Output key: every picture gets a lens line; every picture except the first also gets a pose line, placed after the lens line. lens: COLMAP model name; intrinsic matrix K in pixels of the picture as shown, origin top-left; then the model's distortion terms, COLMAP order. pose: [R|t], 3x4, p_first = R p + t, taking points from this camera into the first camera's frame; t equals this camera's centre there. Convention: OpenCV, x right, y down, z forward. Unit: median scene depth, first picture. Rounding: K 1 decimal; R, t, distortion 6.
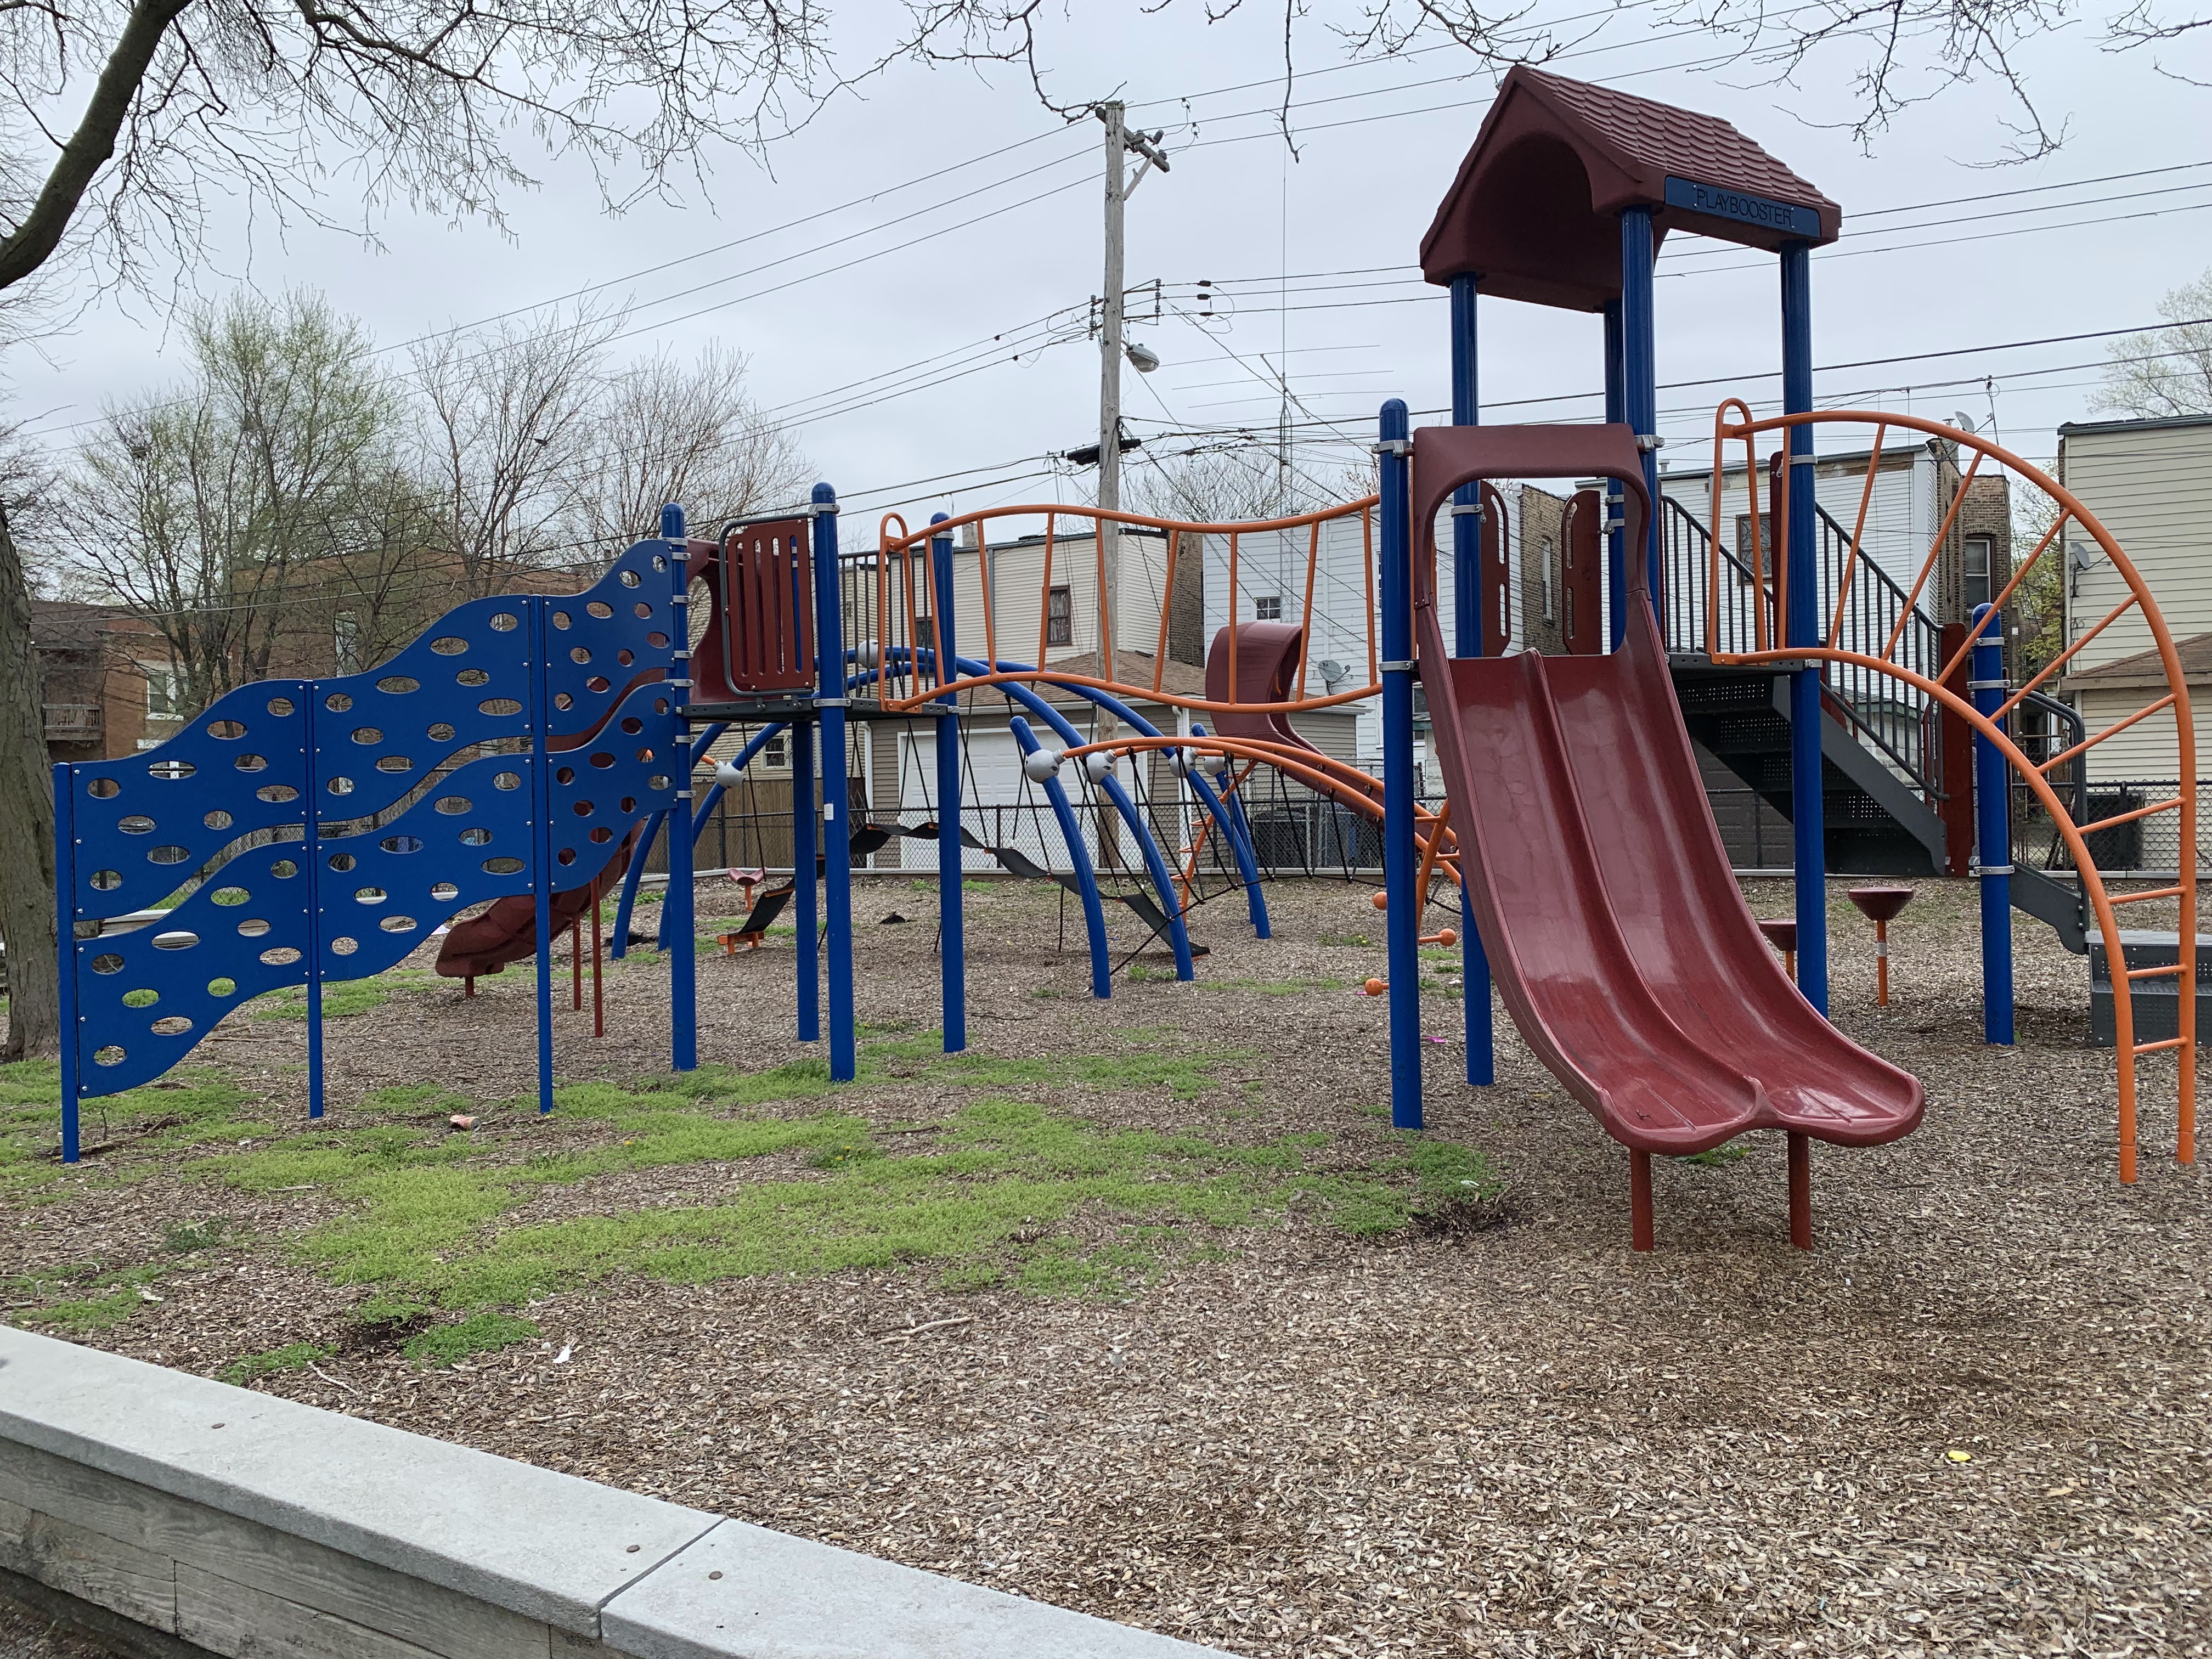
lens RADIAL K [[1688.5, 0, 1104.7], [0, 1688.5, 829.7], [0, 0, 1]] dist [0.033332, -0.043174]
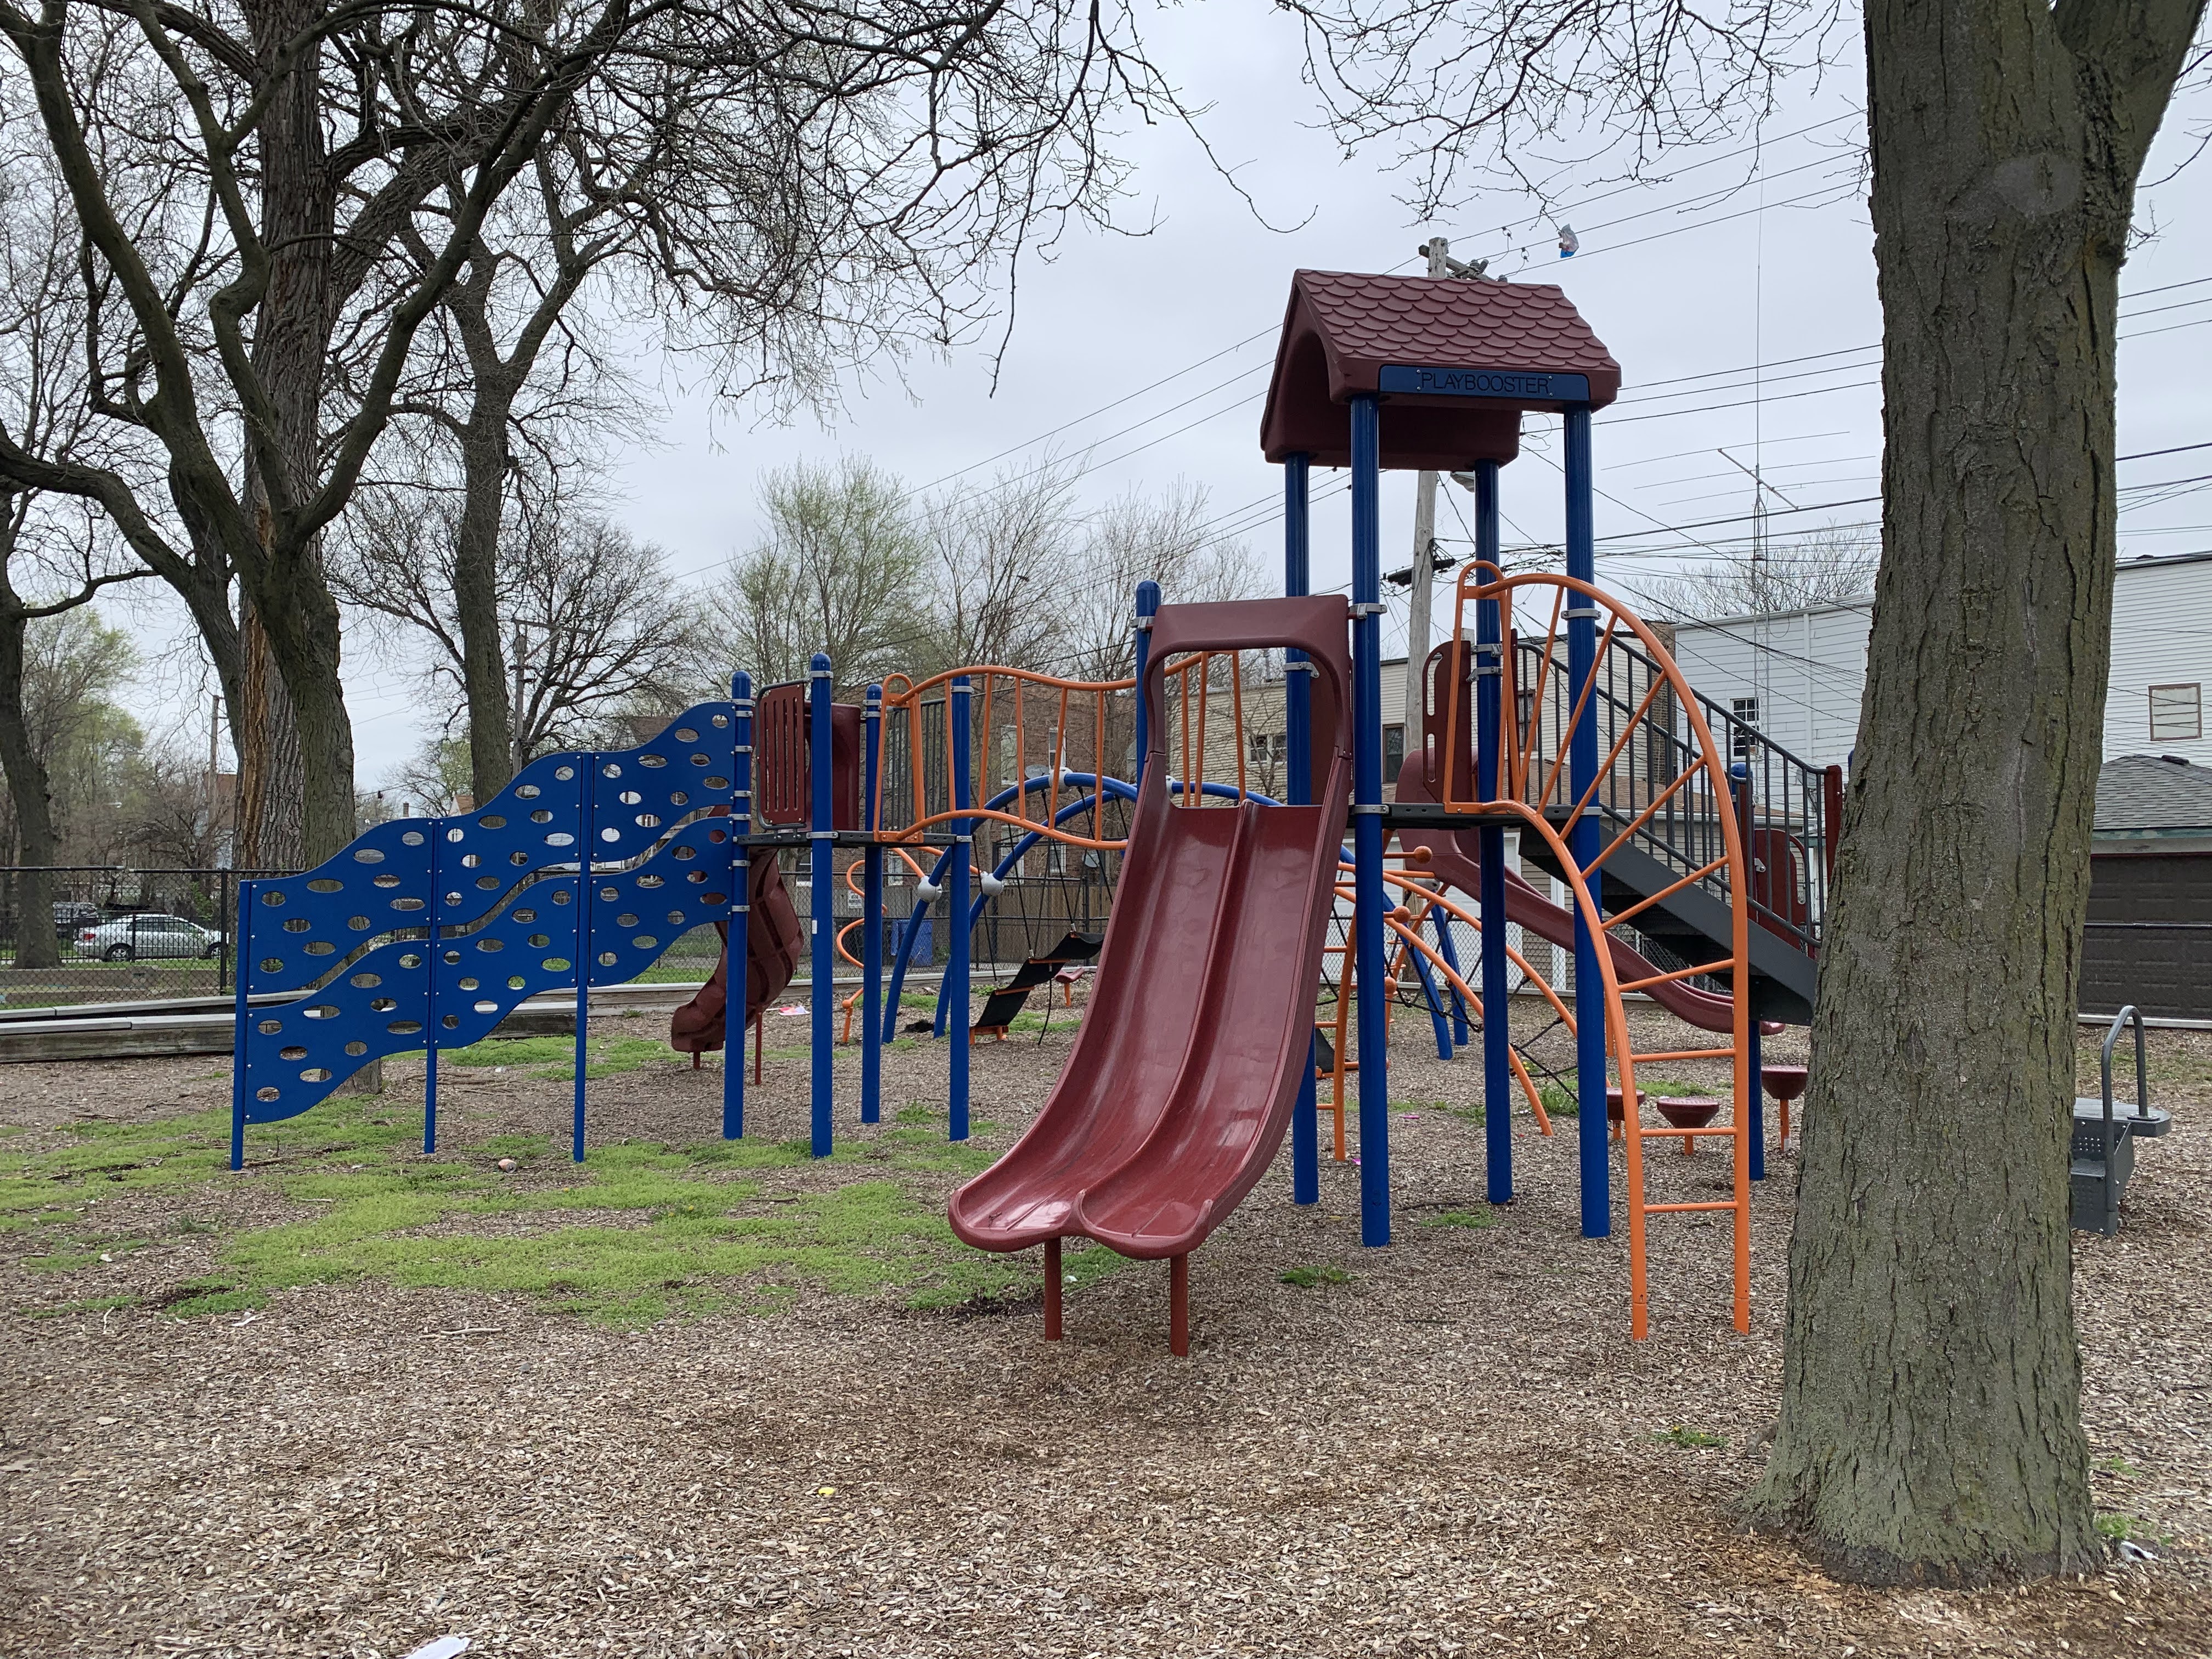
lens RADIAL K [[1688.5, 0, 1113.1], [0, 1688.5, 826.9], [0, 0, 1]] dist [0.033332, -0.043174]
pose [[0.937215, 0.005595, -0.348707, 0.424919], [-0.026085, 0.998195, -0.054092, -0.020904], [0.347775, 0.059792, 0.935670, -0.043798]]
